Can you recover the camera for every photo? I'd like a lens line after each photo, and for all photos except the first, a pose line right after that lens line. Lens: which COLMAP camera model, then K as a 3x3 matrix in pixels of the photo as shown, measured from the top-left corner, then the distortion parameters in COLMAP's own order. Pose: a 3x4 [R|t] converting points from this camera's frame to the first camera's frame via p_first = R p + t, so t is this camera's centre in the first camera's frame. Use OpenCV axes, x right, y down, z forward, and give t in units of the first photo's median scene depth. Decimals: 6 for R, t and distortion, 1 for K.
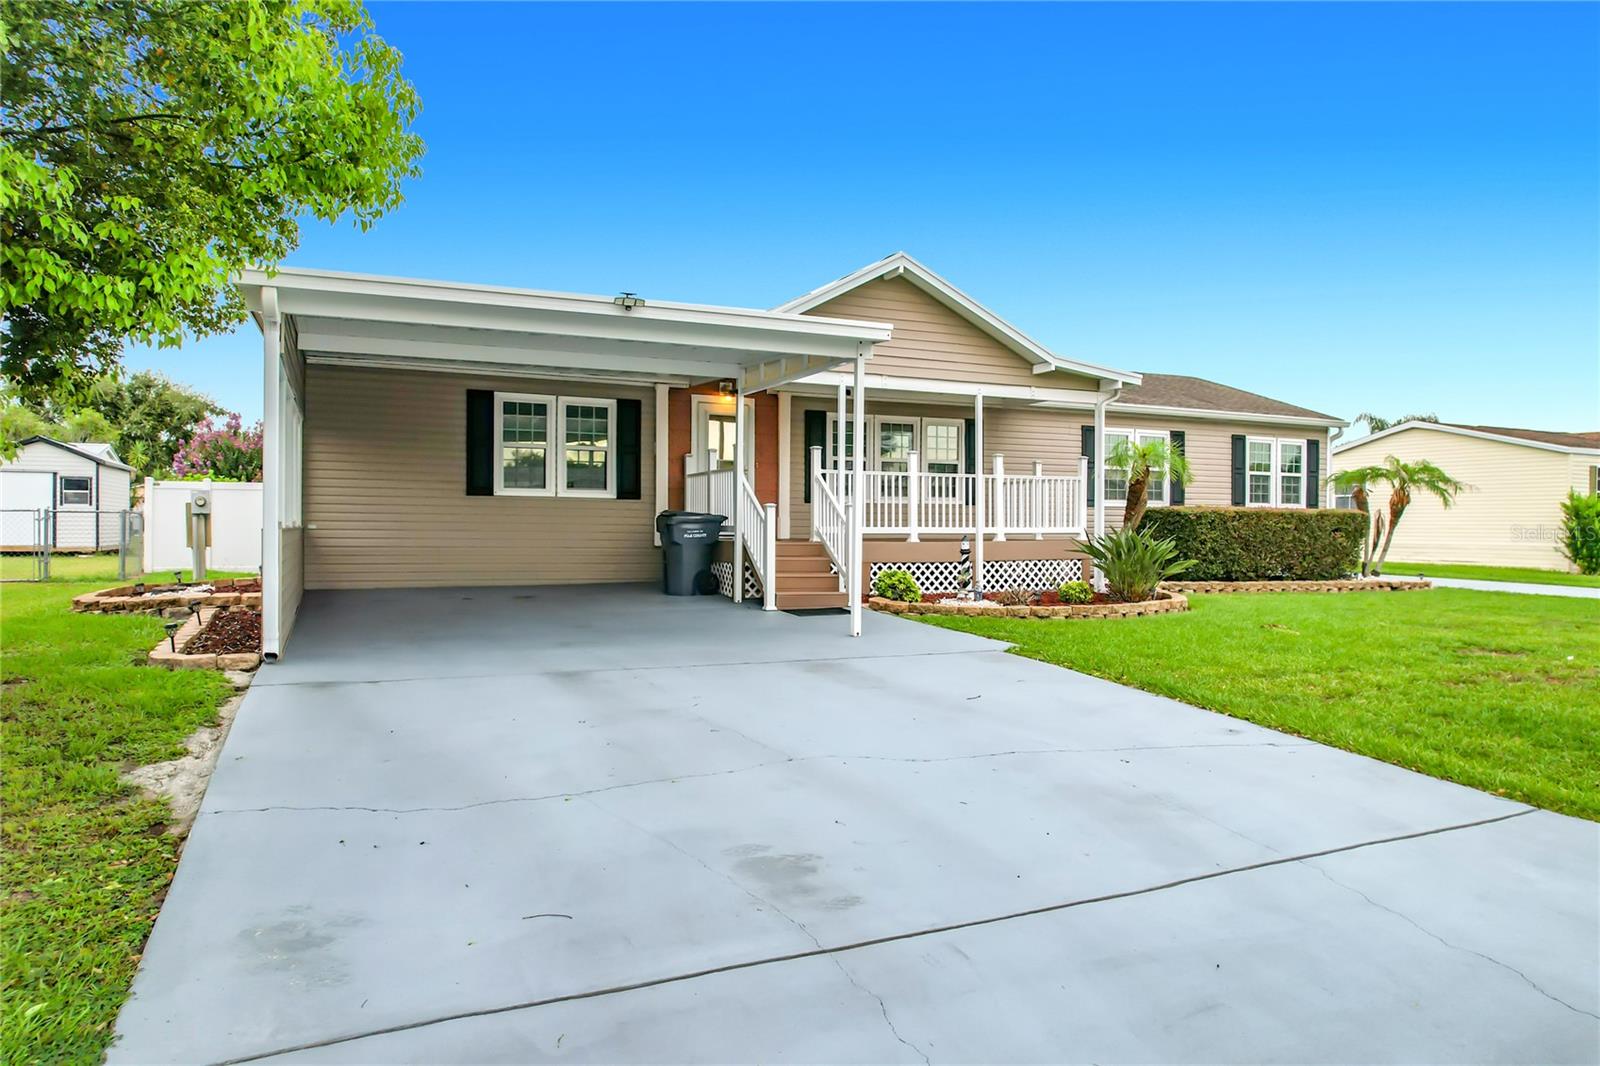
lens RADIAL K [[1039.2, 0, 811.9], [0, 1039.2, 527.5], [0, 0, 1]] dist [-0.084008, 0.080904]
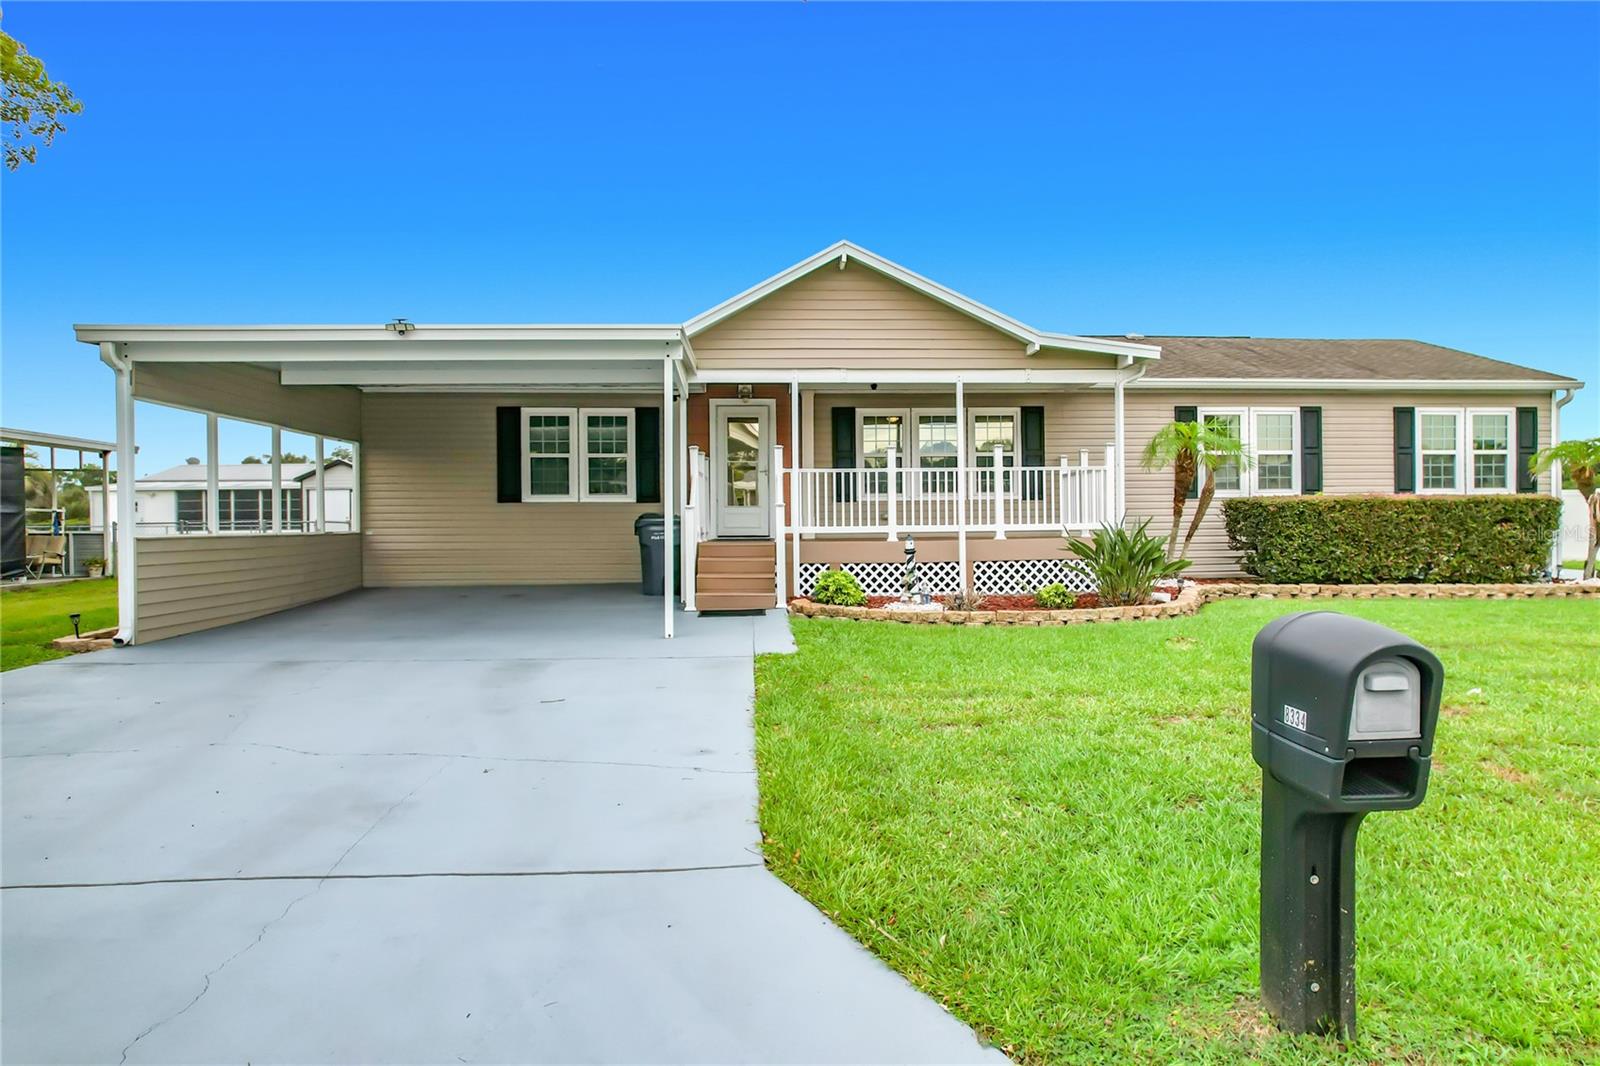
lens RADIAL K [[1039.2, 0, 811.9], [0, 1039.2, 527.5], [0, 0, 1]] dist [-0.084008, 0.080904]
pose [[0.933415, -0.013176, -0.358557, 0.351501], [0.014232, 0.999899, 0.000307, -0.000062], [0.358516, -0.005389, 0.933508, 0.080838]]
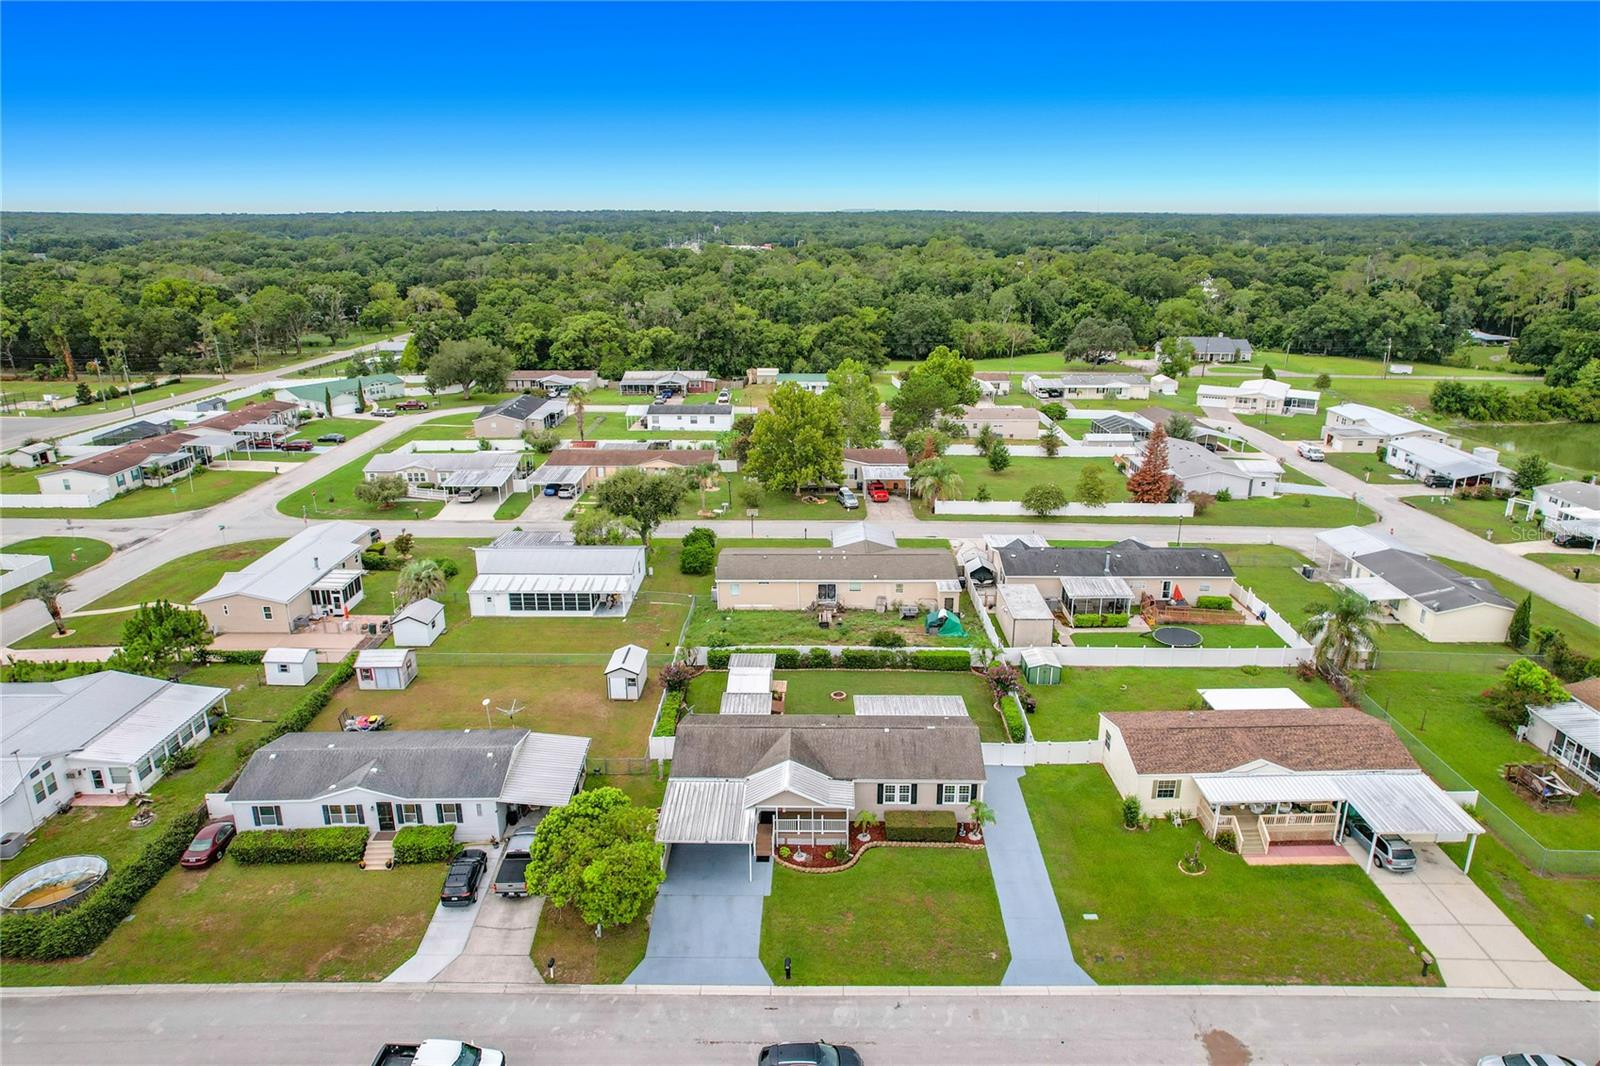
lens RADIAL K [[1025.0, 0, 804.0], [0, 1025.0, 533.3], [0, 0, 1]] dist [-0.058665, 0.075167]
pose [[0.899730, 0.126183, -0.417808, 1.673539], [0.009113, 0.951654, 0.307037, -2.394180], [0.436351, -0.280058, 0.855082, -2.209460]]
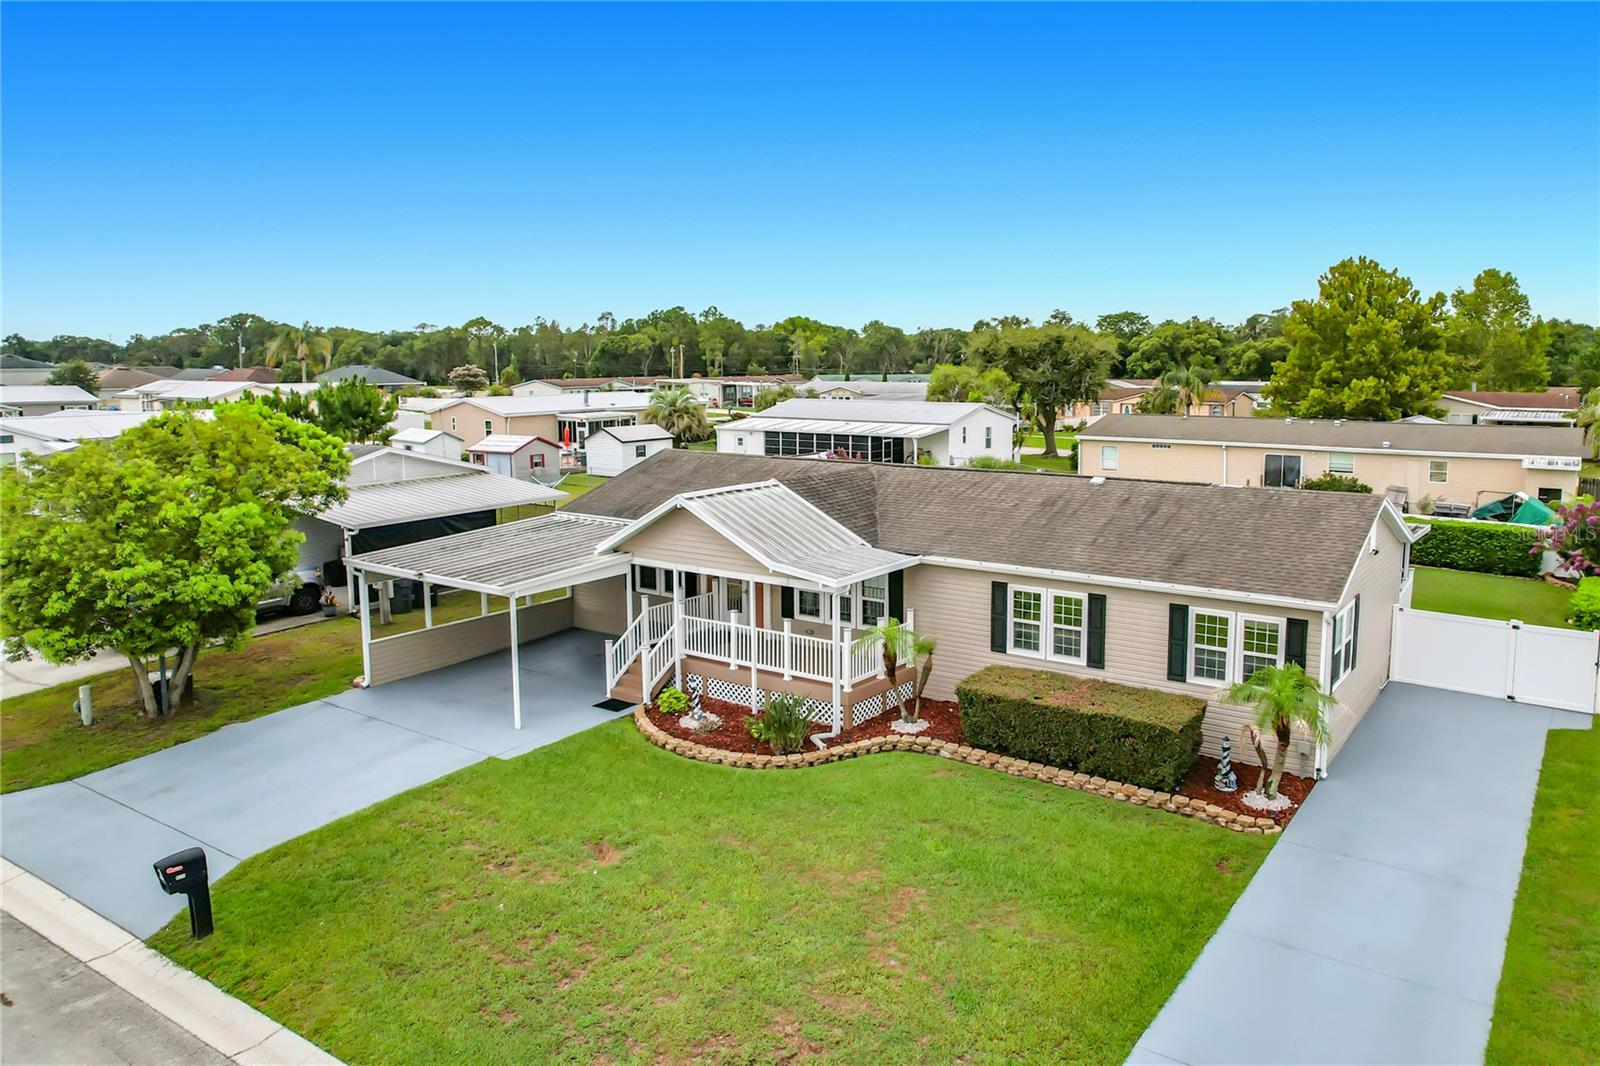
lens RADIAL K [[1125.7, 0, 876.4], [0, 1125.7, 483.5], [0, 0, 1]] dist [-0.071436, 0.050933]
pose [[0.519600, 0.092548, -0.849383, 1.508164], [0.001381, 0.994024, 0.109153, -0.416048], [0.854409, -0.057889, 0.516367, 0.324160]]
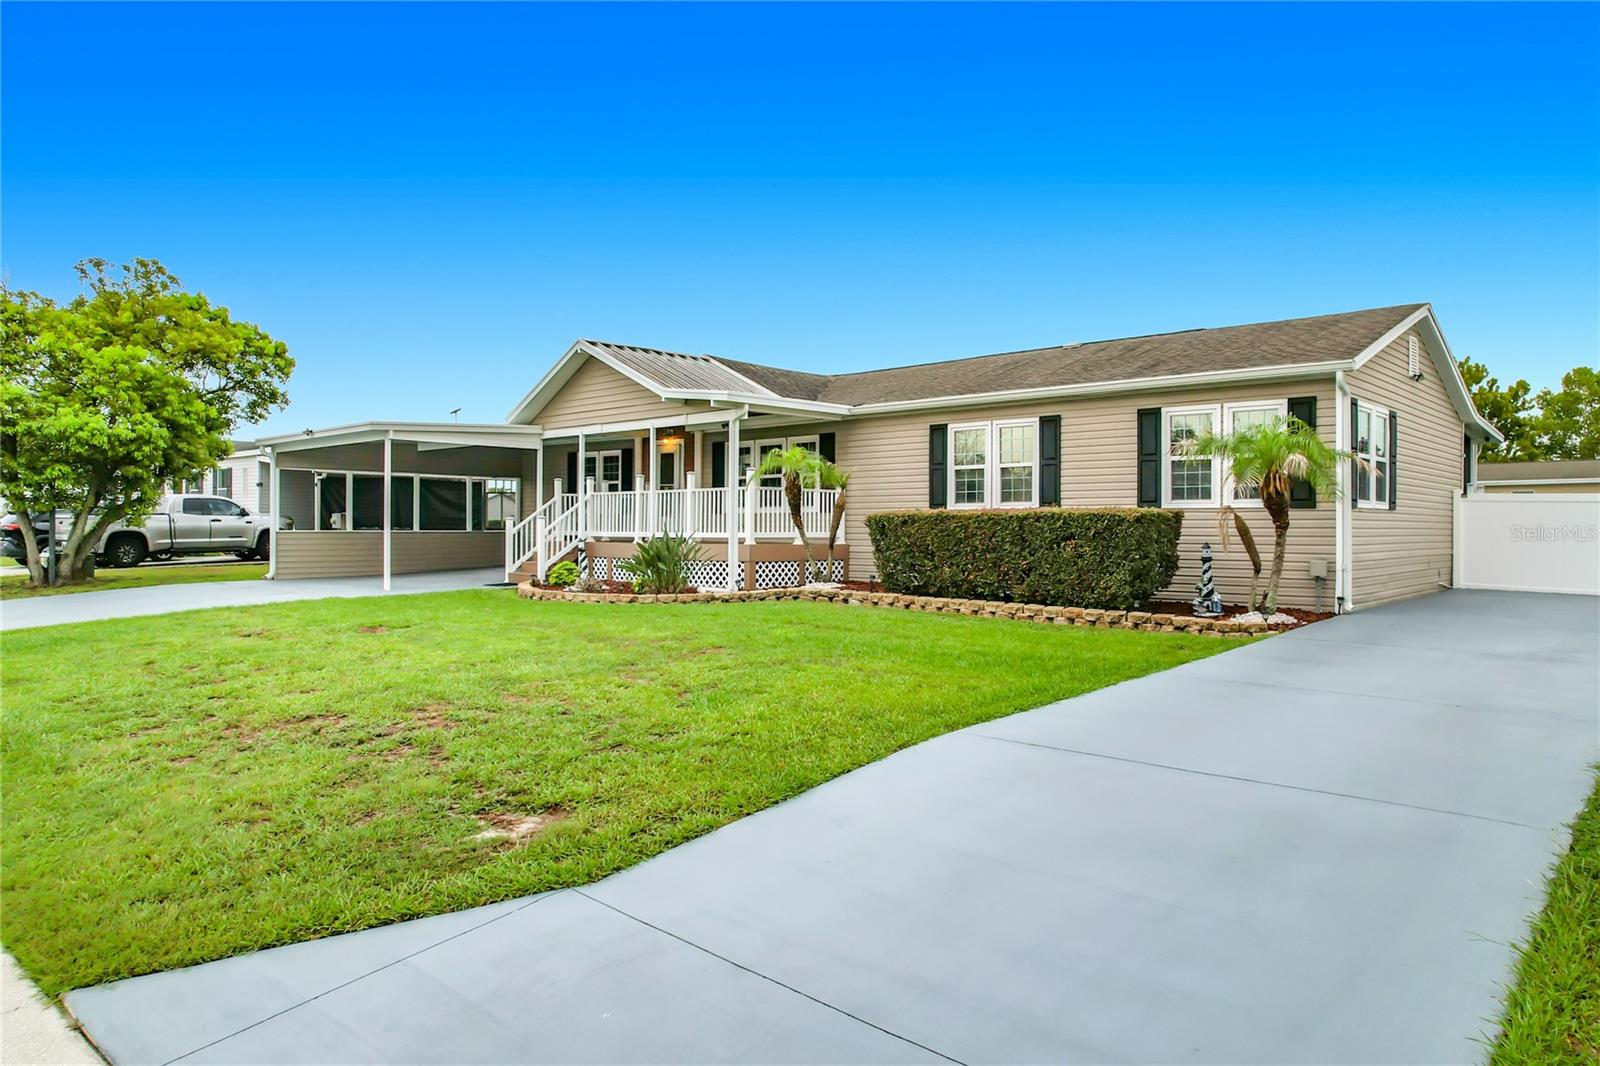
lens RADIAL K [[1039.2, 0, 811.9], [0, 1039.2, 527.5], [0, 0, 1]] dist [-0.084008, 0.080904]
pose [[0.386965, -0.004175, -0.922085, 1.338185], [-0.004337, 0.999970, -0.006348, 0.001049], [0.922084, 0.006455, 0.386936, 0.657222]]
